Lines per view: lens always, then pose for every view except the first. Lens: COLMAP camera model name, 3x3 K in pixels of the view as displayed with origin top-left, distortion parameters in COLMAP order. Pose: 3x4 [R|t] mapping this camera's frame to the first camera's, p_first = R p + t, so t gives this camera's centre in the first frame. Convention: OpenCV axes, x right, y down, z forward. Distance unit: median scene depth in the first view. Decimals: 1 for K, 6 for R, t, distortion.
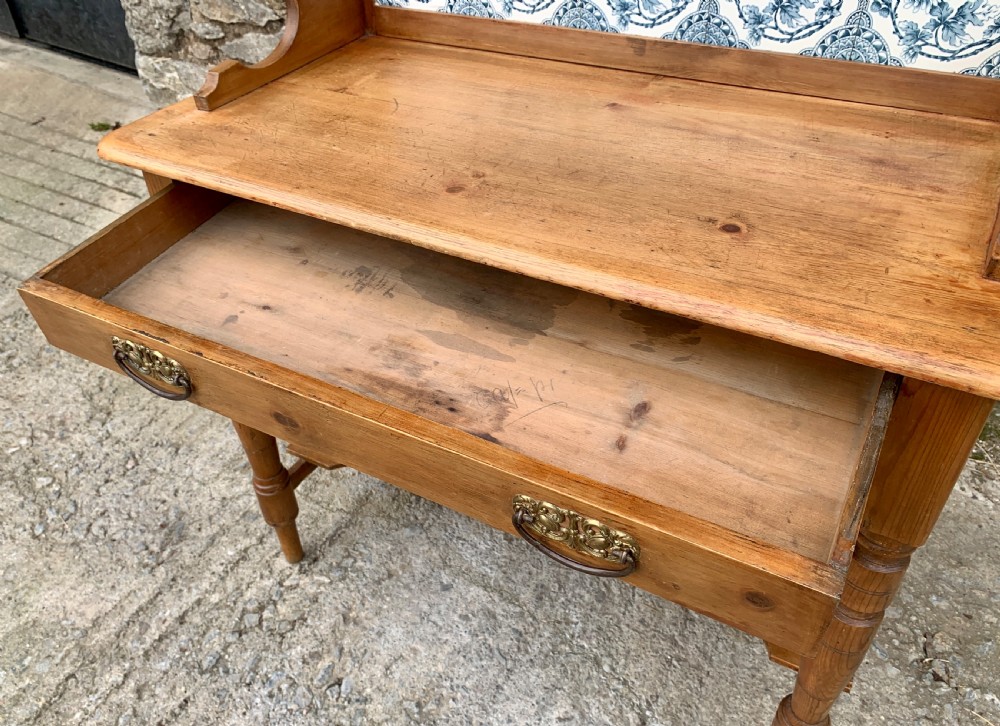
lens RADIAL K [[779.2, 0, 485.8], [0, 779.2, 376.4], [0, 0, 1]] dist [0.027959, -0.032353]
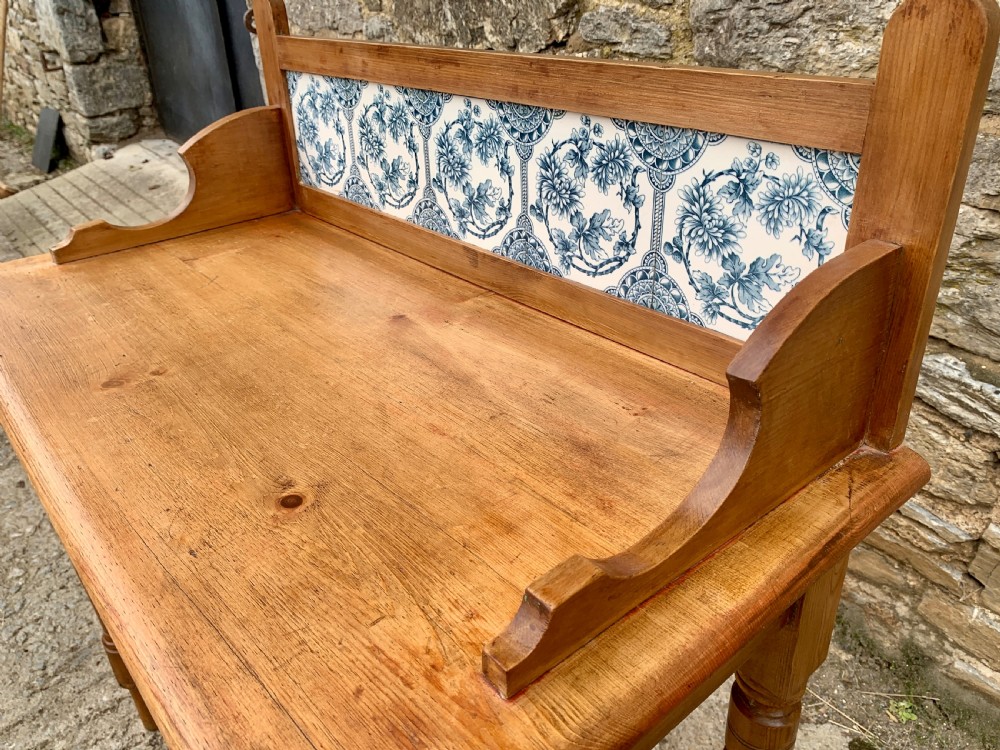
lens RADIAL K [[758.0, 0, 508.2], [0, 758.0, 373.7], [0, 0, 1]] dist [0.046260, -0.049225]
pose [[0.942719, 0.166750, -0.288920, 0.559940], [-0.219034, 0.962660, -0.159089, -0.188480], [0.251604, 0.213260, 0.944042, 0.261165]]
